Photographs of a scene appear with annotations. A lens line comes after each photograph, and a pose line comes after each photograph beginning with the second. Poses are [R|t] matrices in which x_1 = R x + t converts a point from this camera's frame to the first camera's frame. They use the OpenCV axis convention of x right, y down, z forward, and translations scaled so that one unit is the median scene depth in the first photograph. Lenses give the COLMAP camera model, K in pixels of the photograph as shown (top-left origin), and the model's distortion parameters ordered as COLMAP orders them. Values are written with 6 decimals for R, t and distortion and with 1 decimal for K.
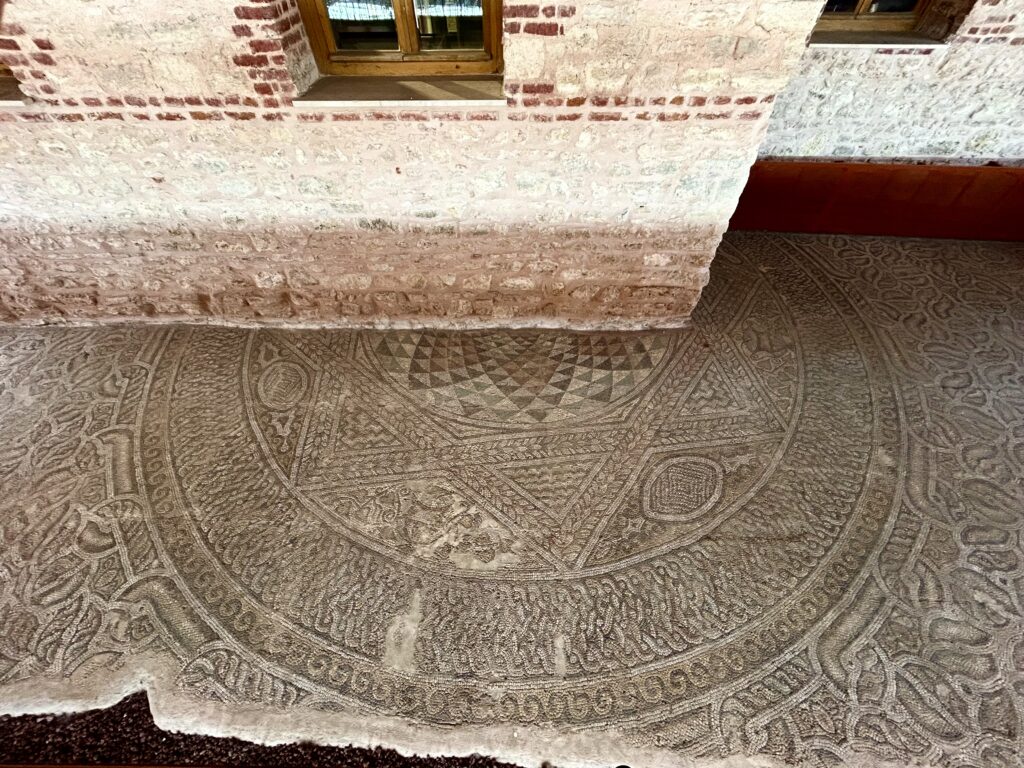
lens RADIAL K [[412.0, 0, 511.9], [0, 412.0, 380.7], [0, 0, 1]] dist [0.000807, -0.000649]
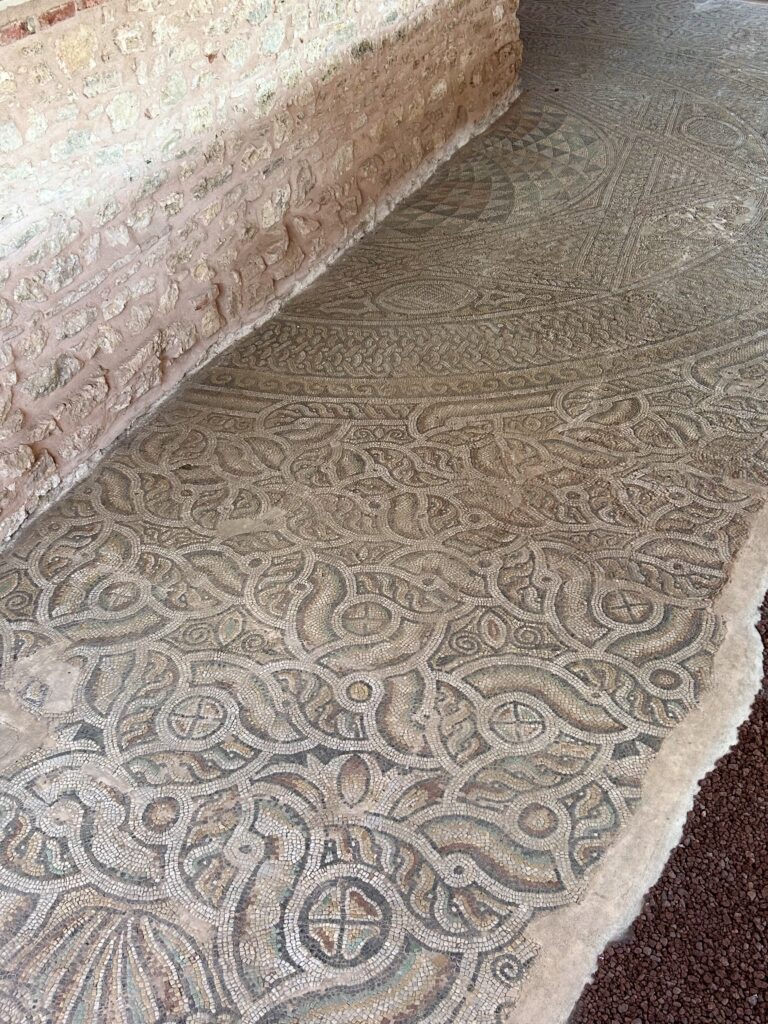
lens RADIAL K [[1041.5, 0, 384.6], [0, 1041.5, 512.7], [0, 0, 1]] dist [0.007794, 0.000000]
pose [[0.423496, -0.574701, 0.700264, -2.191935], [0.719291, 0.683238, 0.125725, -0.013444], [-0.550701, 0.450450, 0.702725, 0.028226]]
